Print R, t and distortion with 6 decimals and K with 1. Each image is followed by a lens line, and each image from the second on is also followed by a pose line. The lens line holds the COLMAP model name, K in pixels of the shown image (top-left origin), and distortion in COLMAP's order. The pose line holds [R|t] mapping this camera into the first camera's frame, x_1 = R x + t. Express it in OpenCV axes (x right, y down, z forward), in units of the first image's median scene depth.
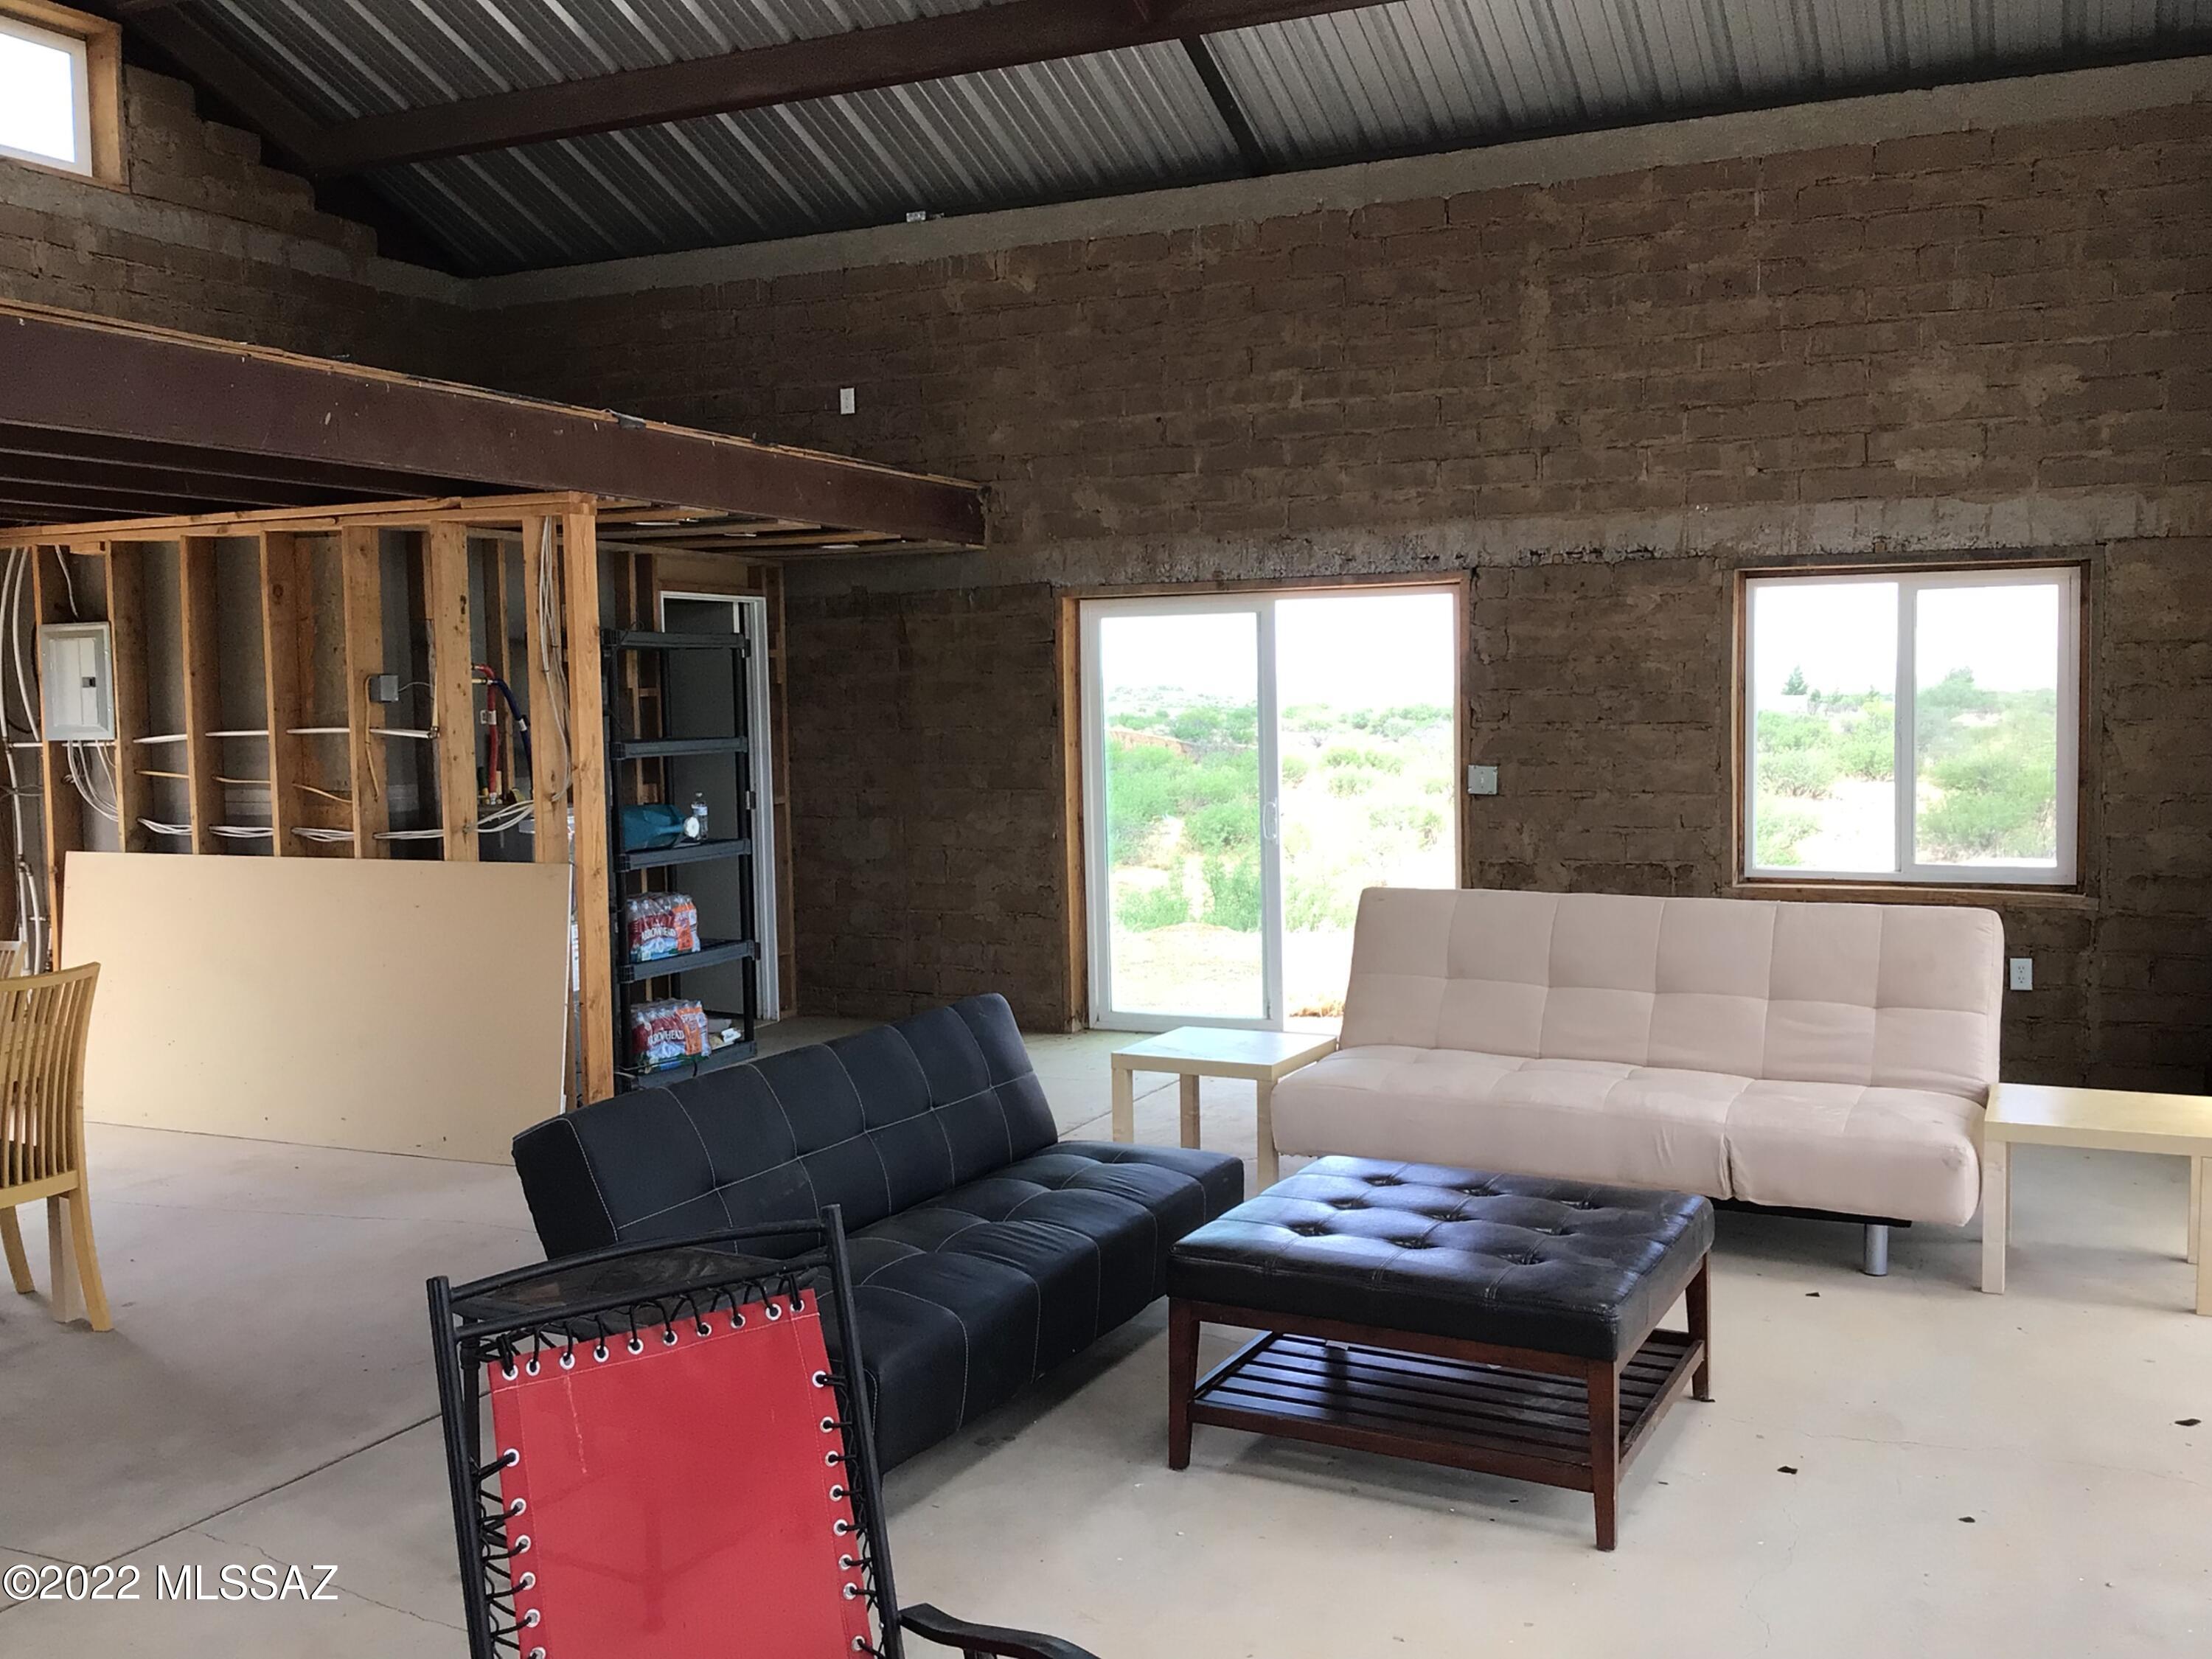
lens RADIAL K [[2006.6, 0, 1106.0], [0, 2006.6, 829.5], [0, 0, 1]] dist [0.128613, -0.269309]
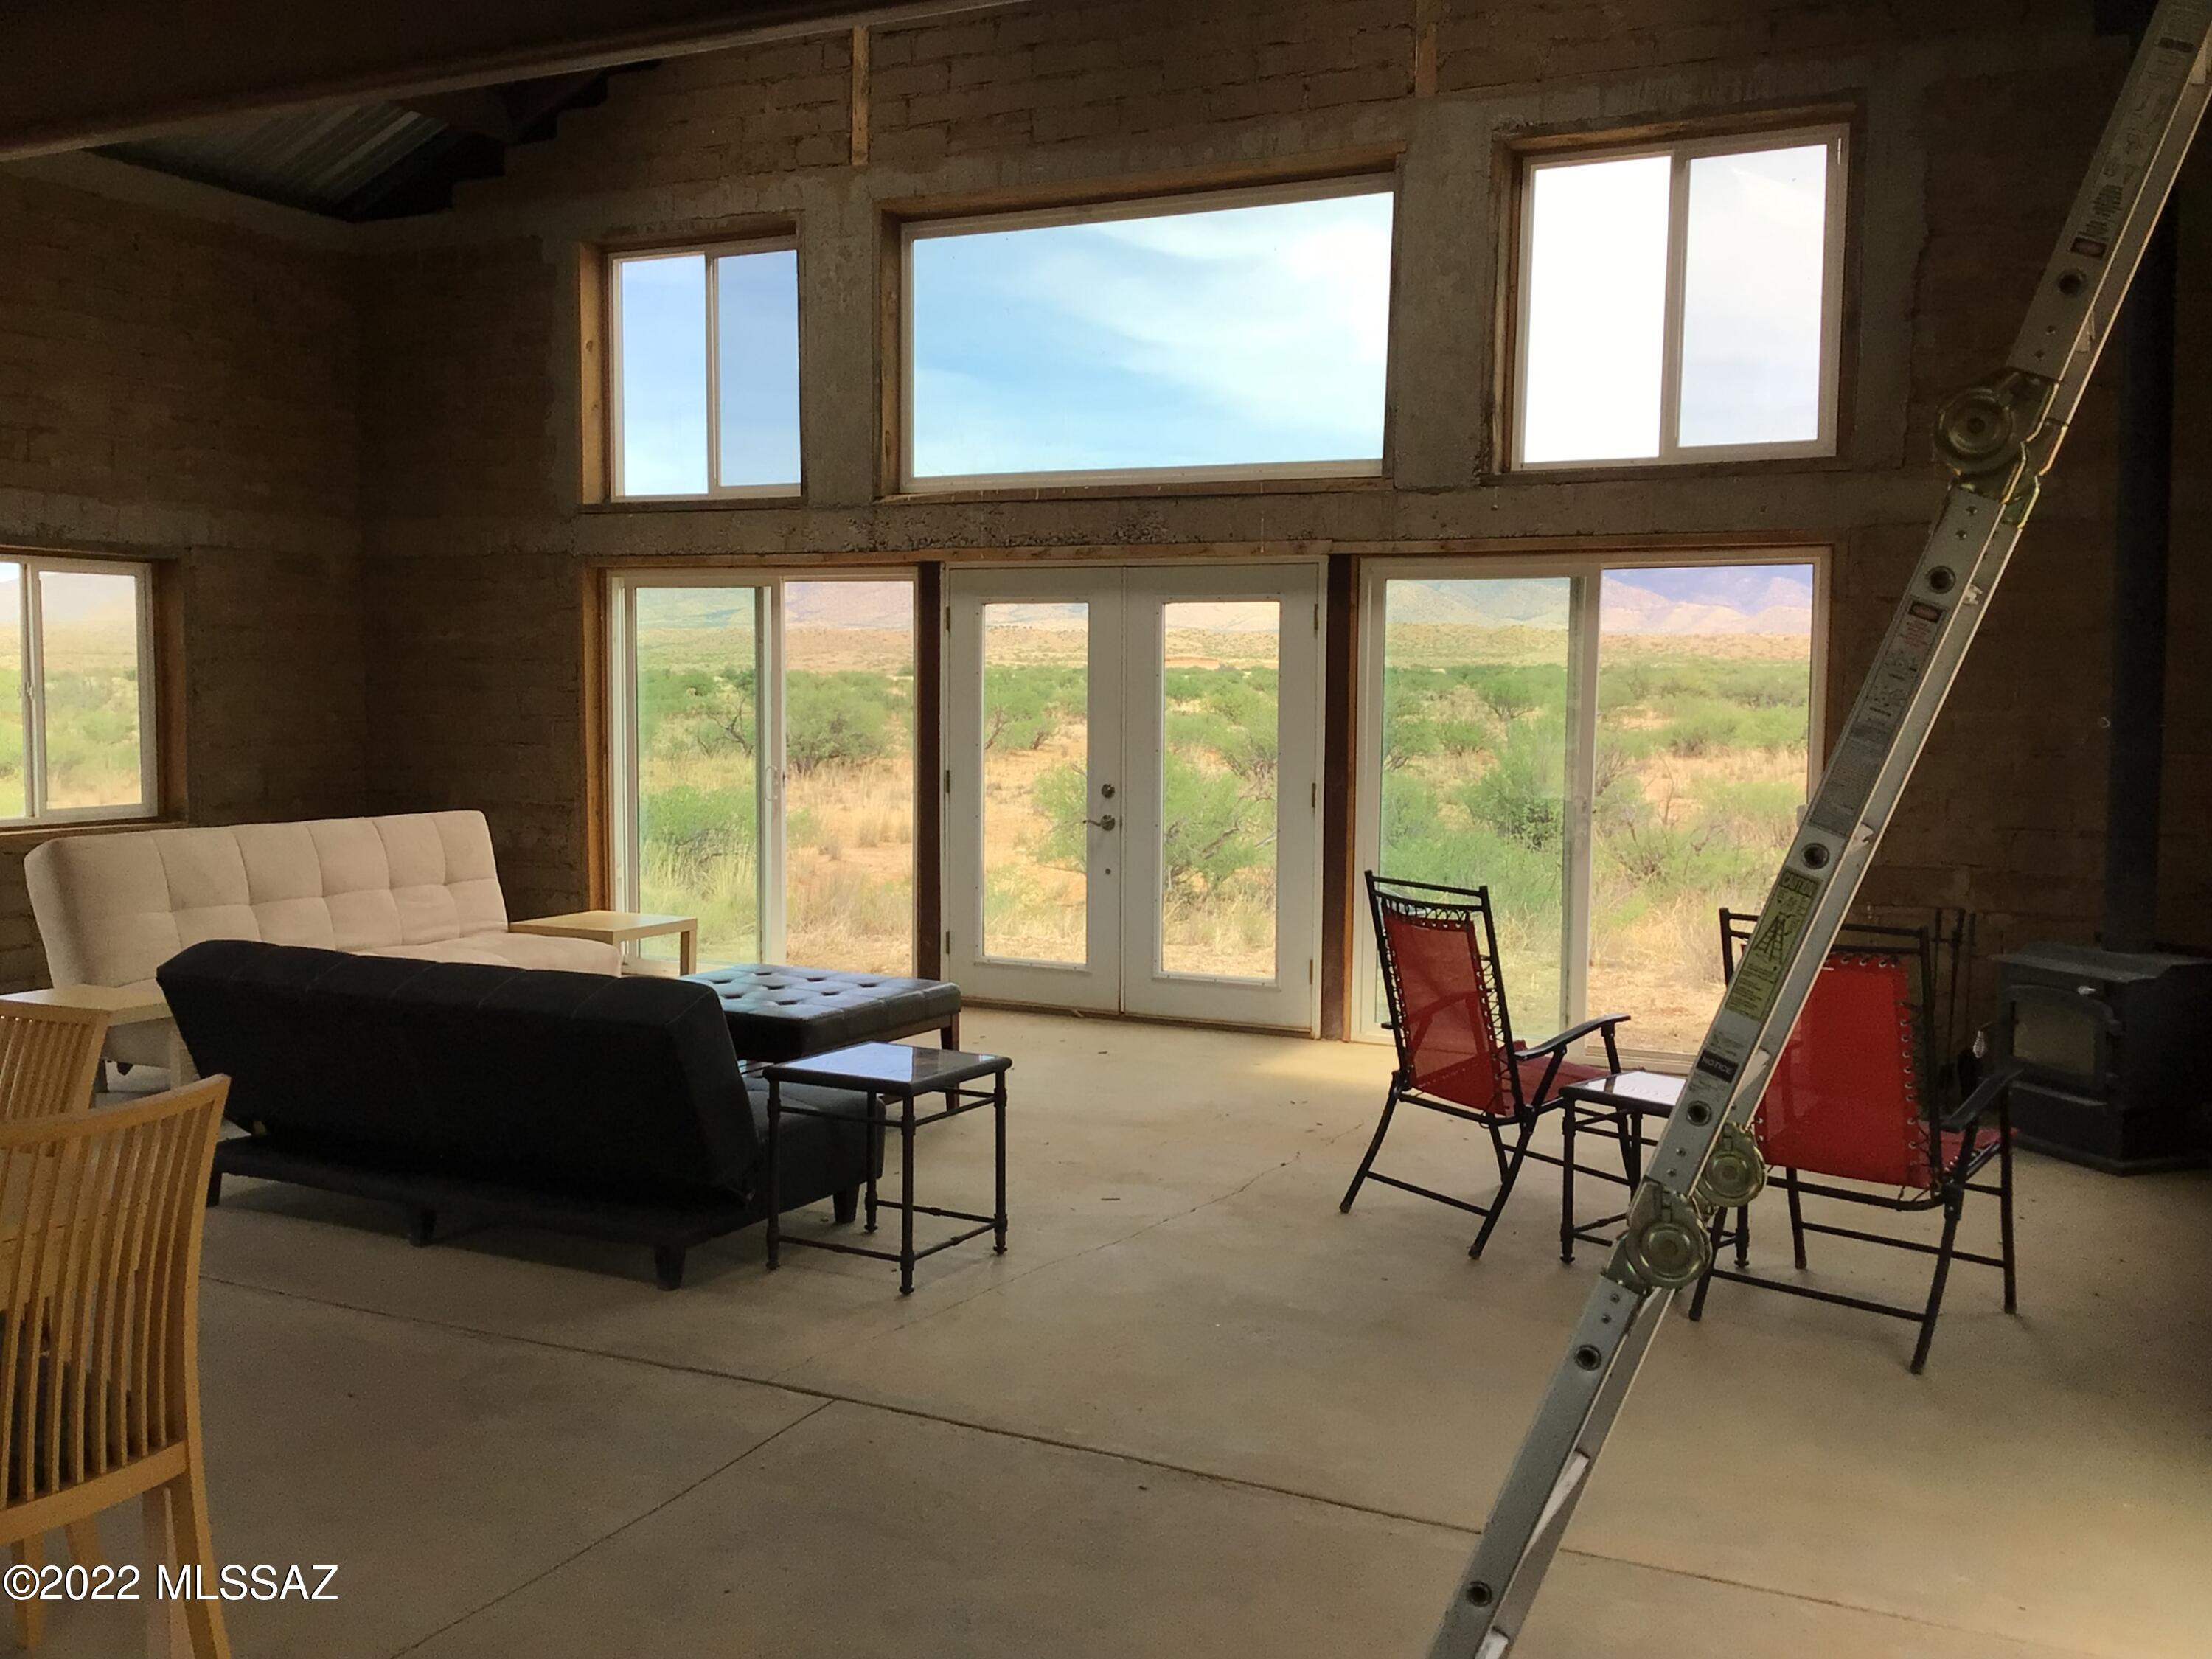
lens RADIAL K [[1998.4, 0, 1106.0], [0, 1998.4, 829.5], [0, 0, 1]] dist [0.130912, -0.268801]
pose [[0.016599, -0.059981, 0.998061, -0.759828], [0.057781, 0.996588, 0.058931, -0.004581], [-0.998191, 0.056691, 0.020008, 0.385519]]
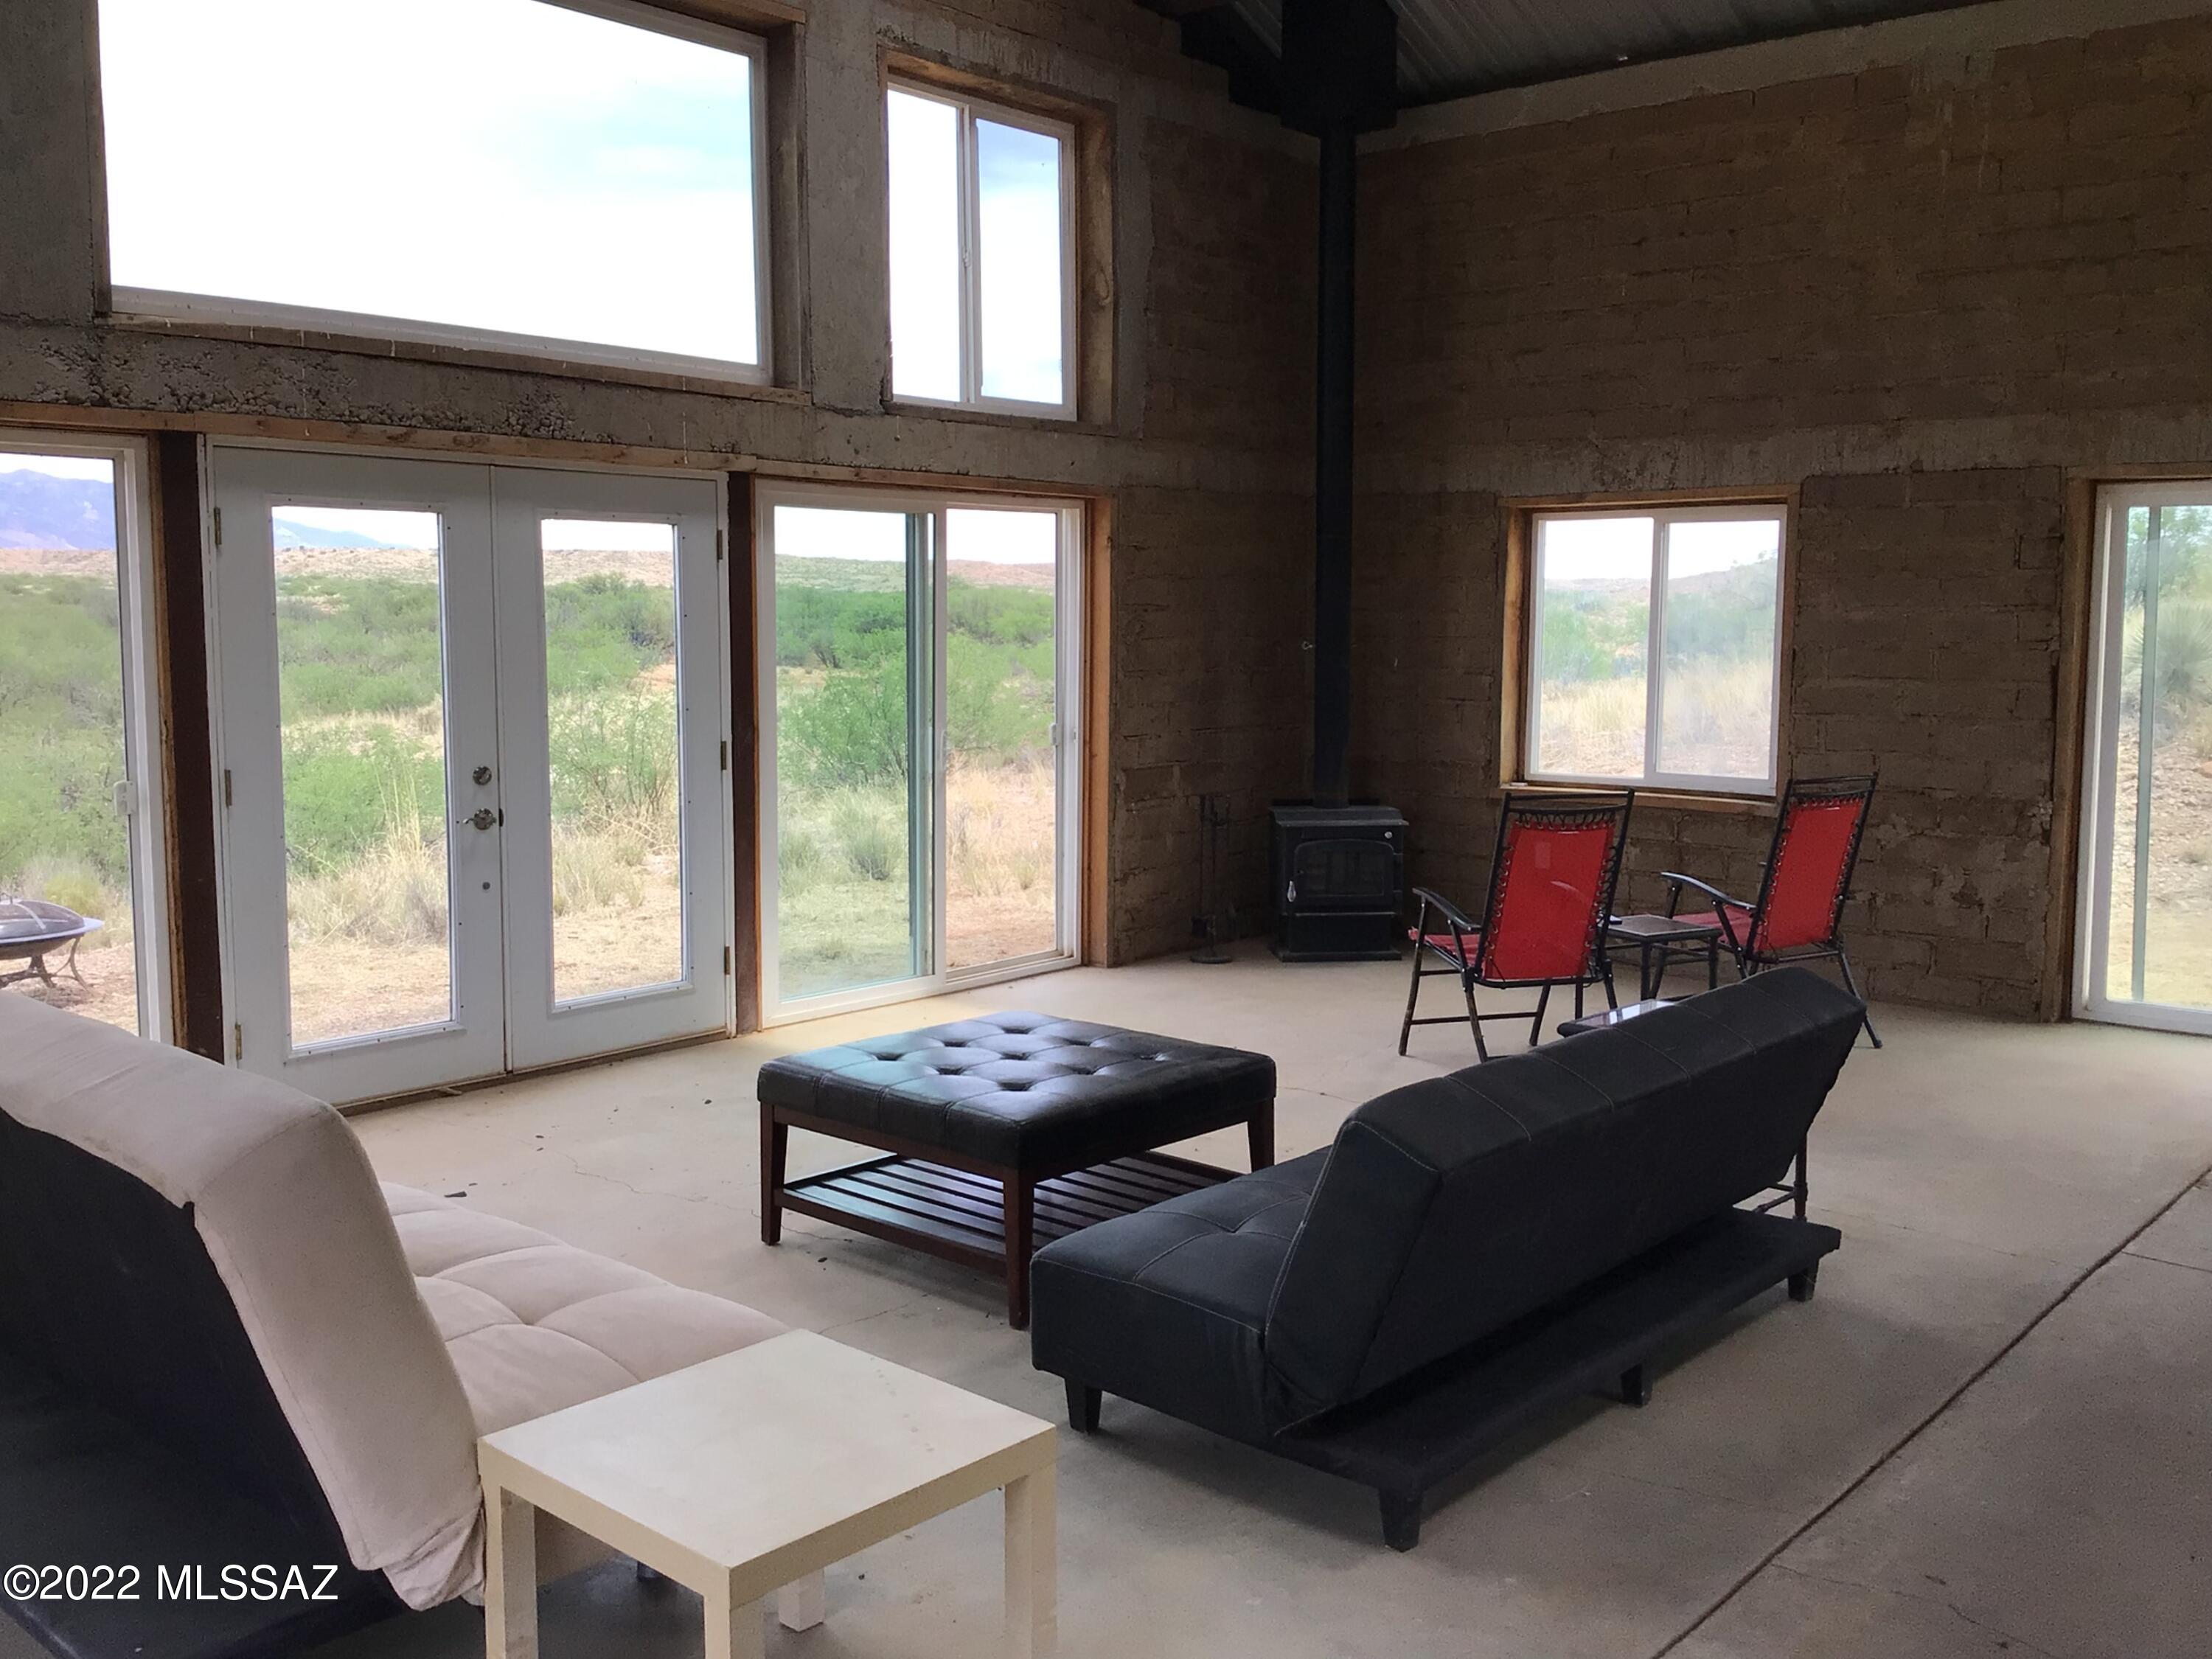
lens RADIAL K [[1998.4, 0, 1106.0], [0, 1998.4, 829.5], [0, 0, 1]] dist [0.130912, -0.268801]
pose [[-0.966075, -0.015269, 0.257809, -0.093910], [0.030097, 0.984793, 0.171108, -0.071271], [-0.256501, 0.173062, -0.950924, 1.126172]]
